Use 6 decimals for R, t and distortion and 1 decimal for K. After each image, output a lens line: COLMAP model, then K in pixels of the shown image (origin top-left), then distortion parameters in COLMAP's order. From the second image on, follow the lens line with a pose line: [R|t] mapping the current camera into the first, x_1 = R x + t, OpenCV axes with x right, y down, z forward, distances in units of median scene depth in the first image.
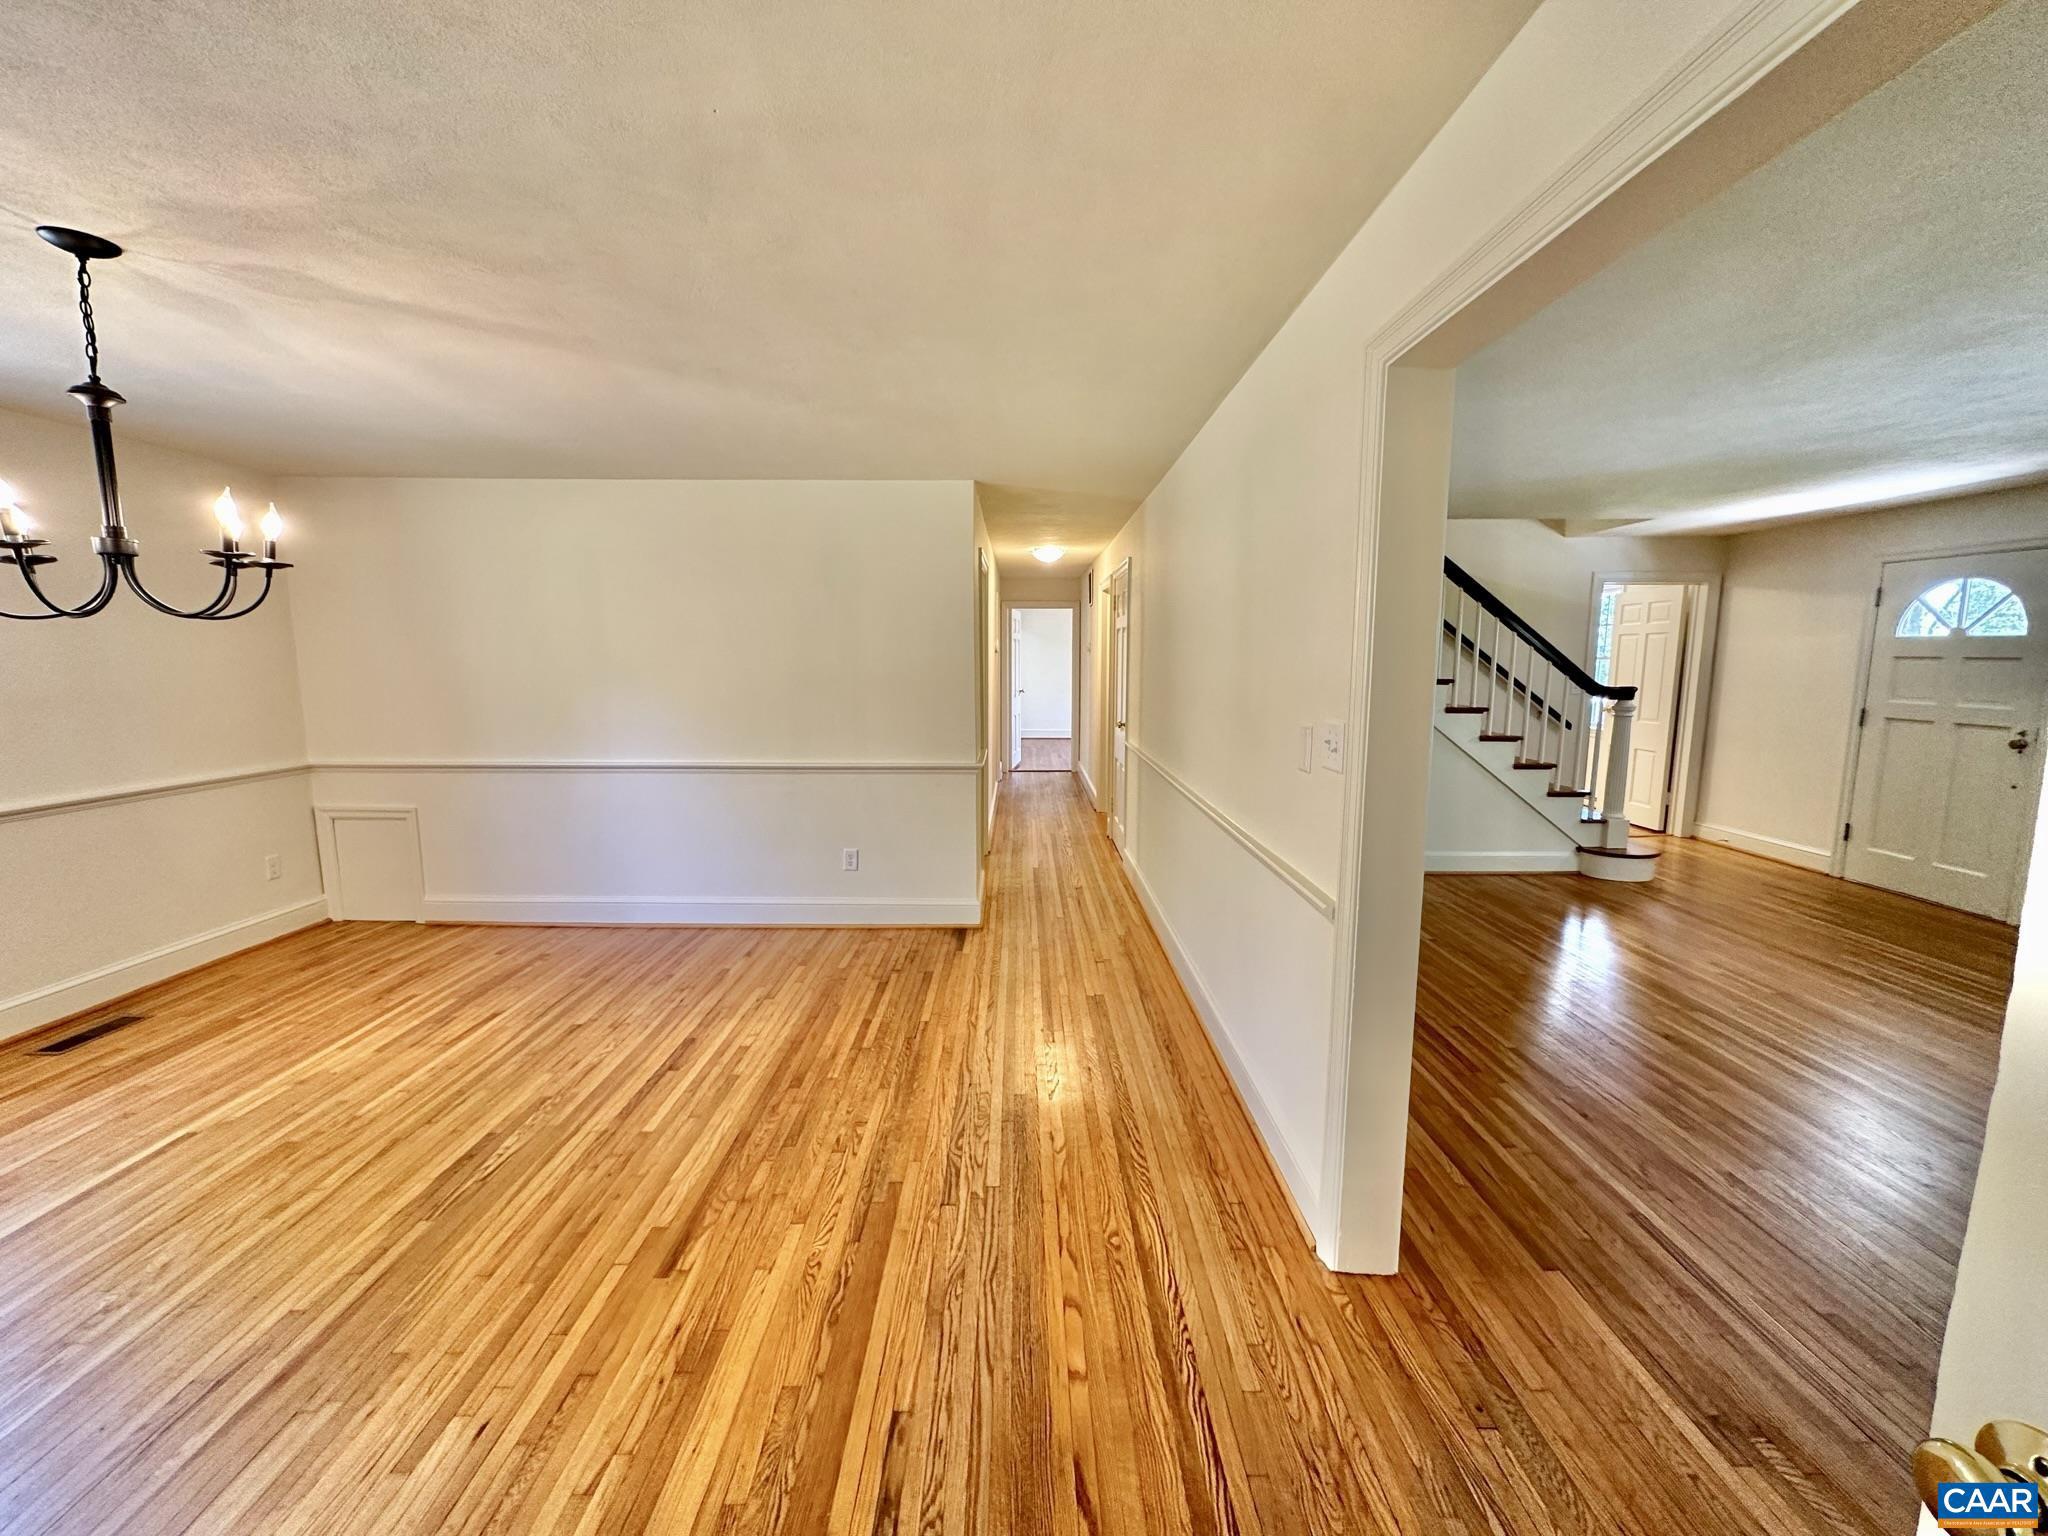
lens RADIAL K [[815.7, 0, 1021.2], [0, 815.7, 762.5], [0, 0, 1]] dist [-0.001208, 0.000890]
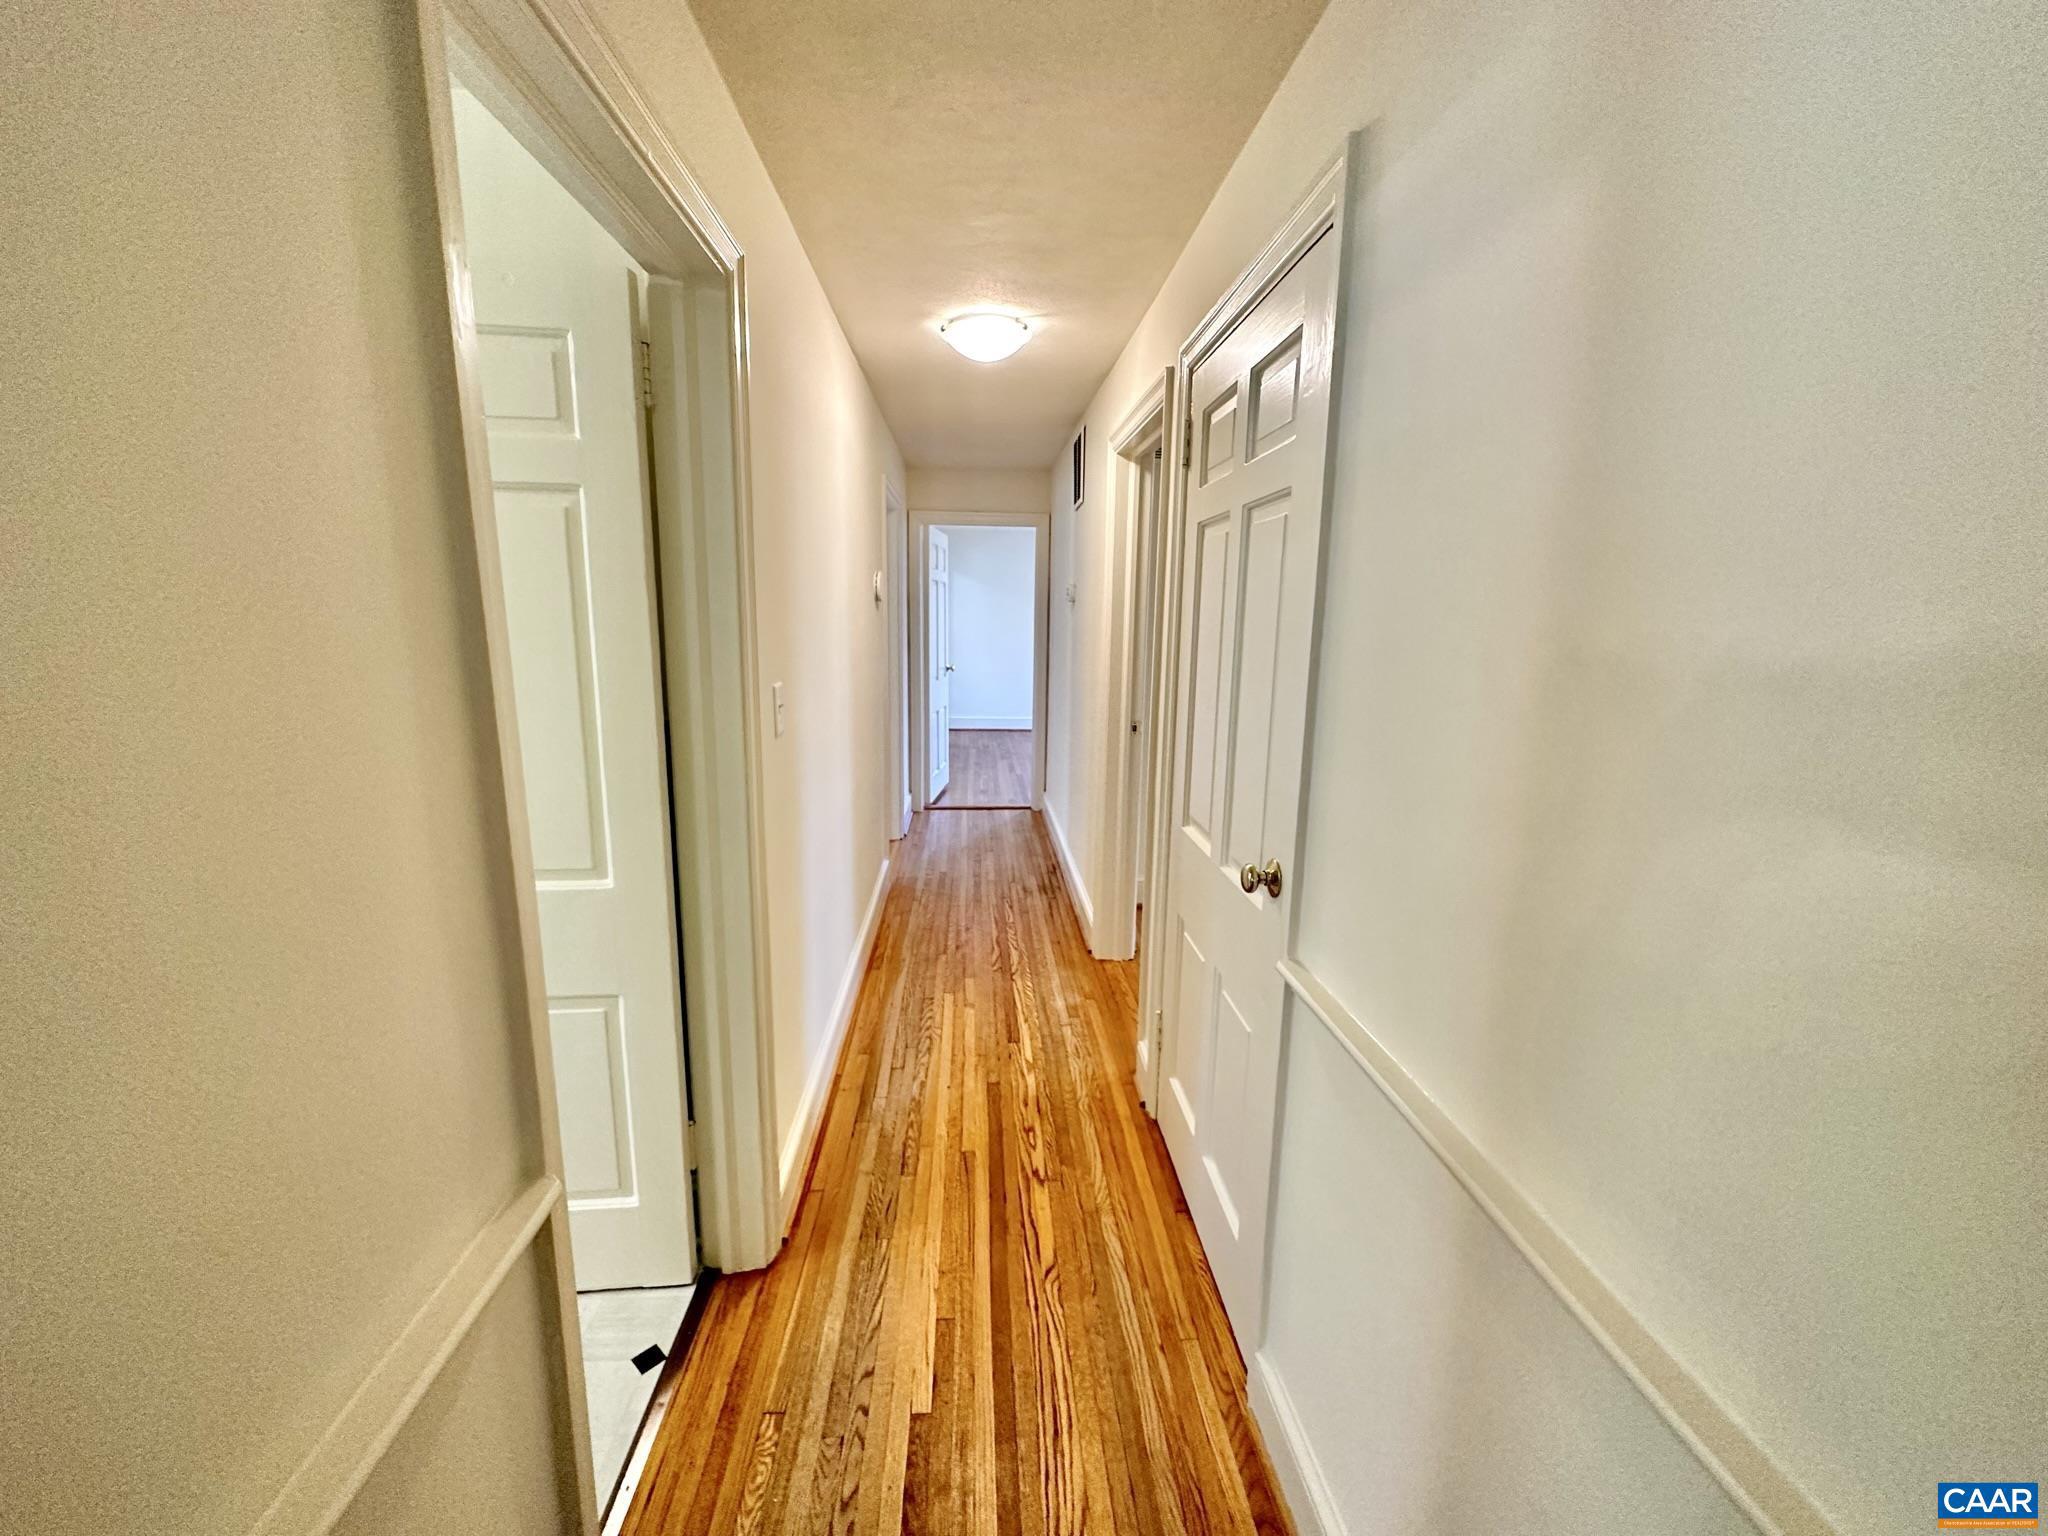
lens RADIAL K [[815.7, 0, 1027.5], [0, 815.7, 757.6], [0, 0, 1]] dist [-0.001208, 0.000890]
pose [[0.997788, 0.001204, 0.066467, 0.089007], [-0.004286, 0.998921, 0.046245, -0.241222], [-0.066340, -0.046427, 0.996716, 1.900950]]
